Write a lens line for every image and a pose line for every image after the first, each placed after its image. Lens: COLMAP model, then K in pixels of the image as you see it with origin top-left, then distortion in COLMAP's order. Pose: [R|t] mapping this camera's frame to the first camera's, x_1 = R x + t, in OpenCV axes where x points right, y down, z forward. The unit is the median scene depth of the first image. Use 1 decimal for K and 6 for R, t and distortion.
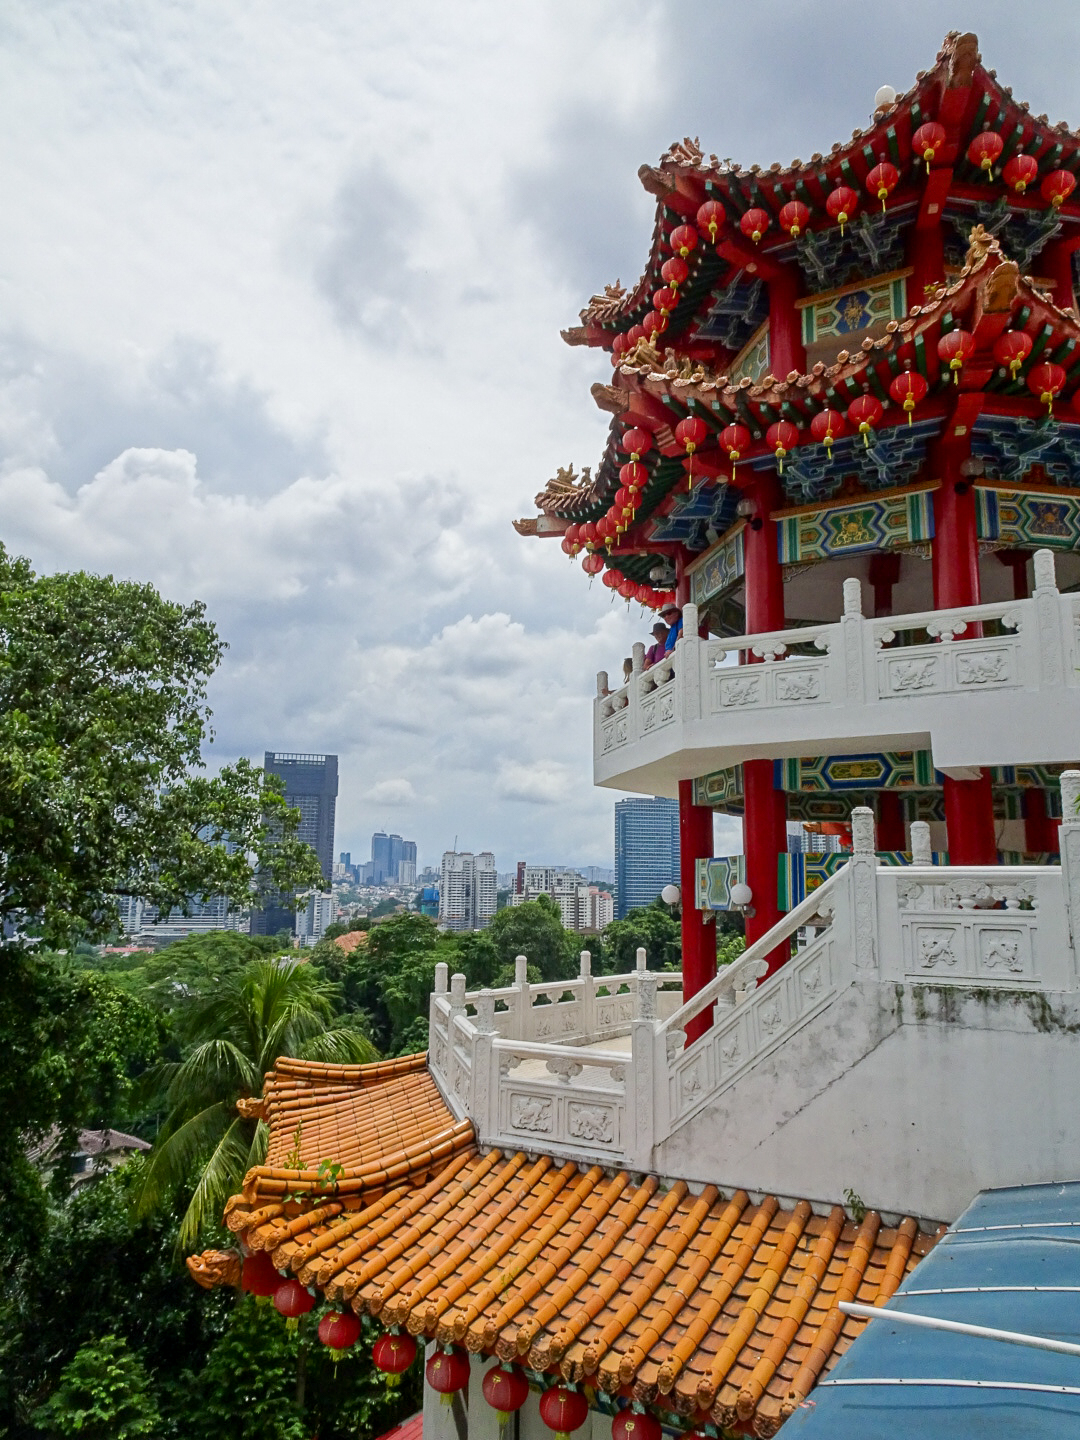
lens RADIAL K [[1056.4, 0, 539.3], [0, 1056.4, 712.2], [0, 0, 1]] dist [0.026371, 0.005127]
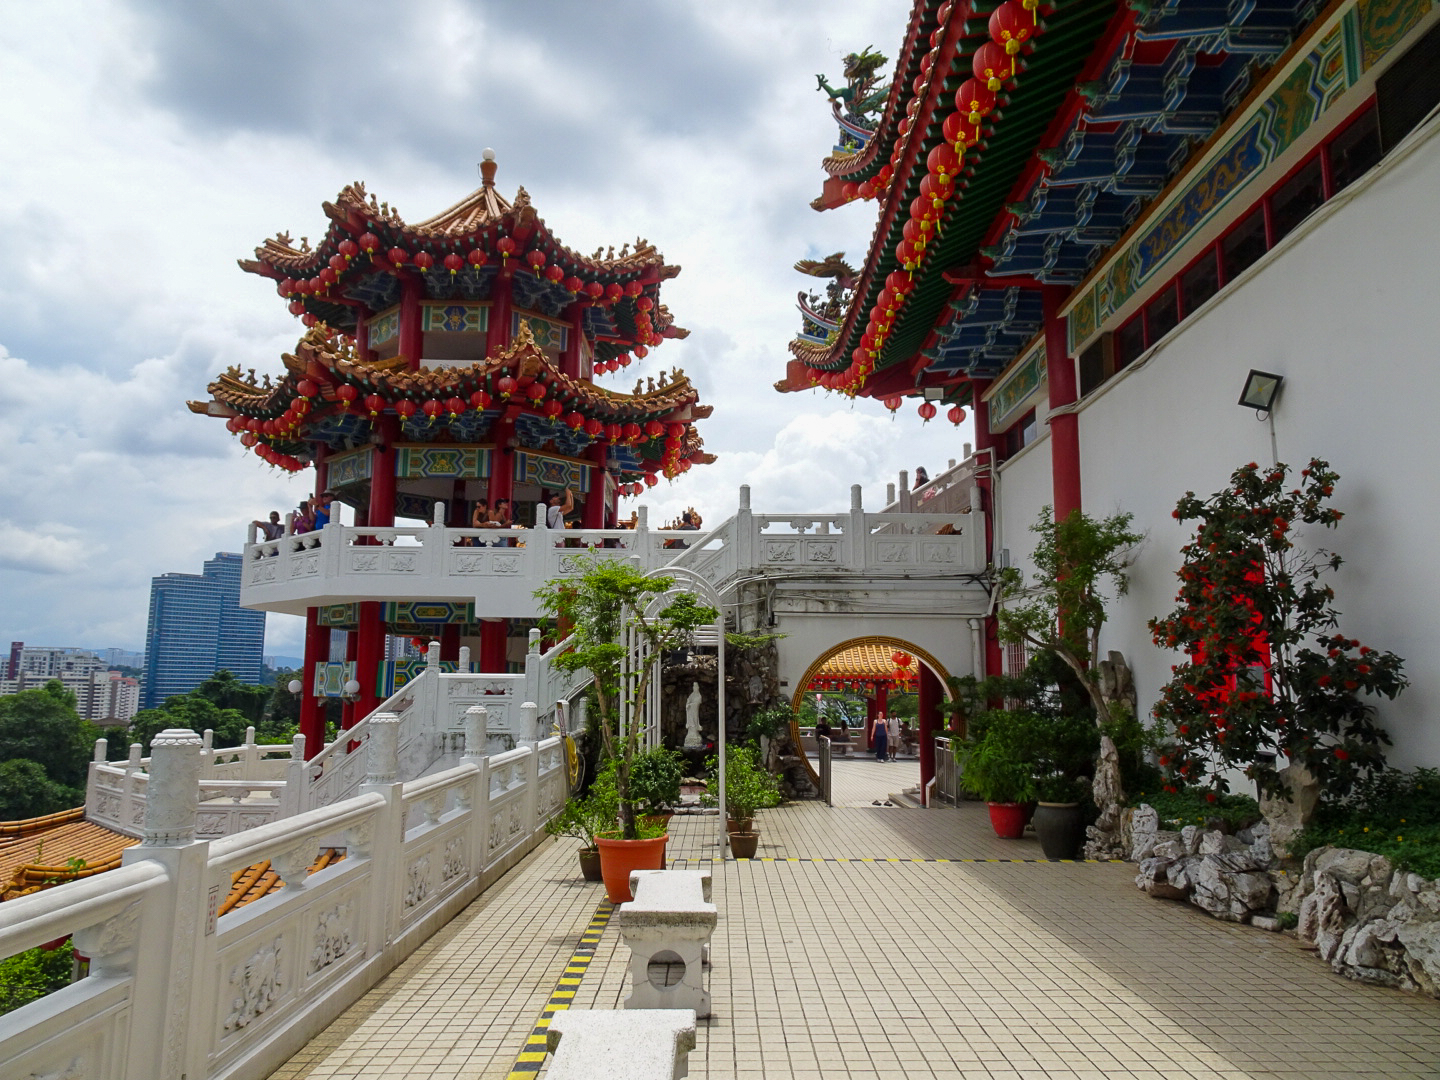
lens RADIAL K [[1030.6, 0, 720.0], [0, 1030.6, 540.0], [0, 0, 1]] dist [0.008262, 0.001739]
pose [[0.841050, 0.074715, 0.535773, -0.191152], [-0.093350, 0.995604, 0.007701, -0.110039], [-0.532842, -0.056491, 0.844327, -0.585037]]
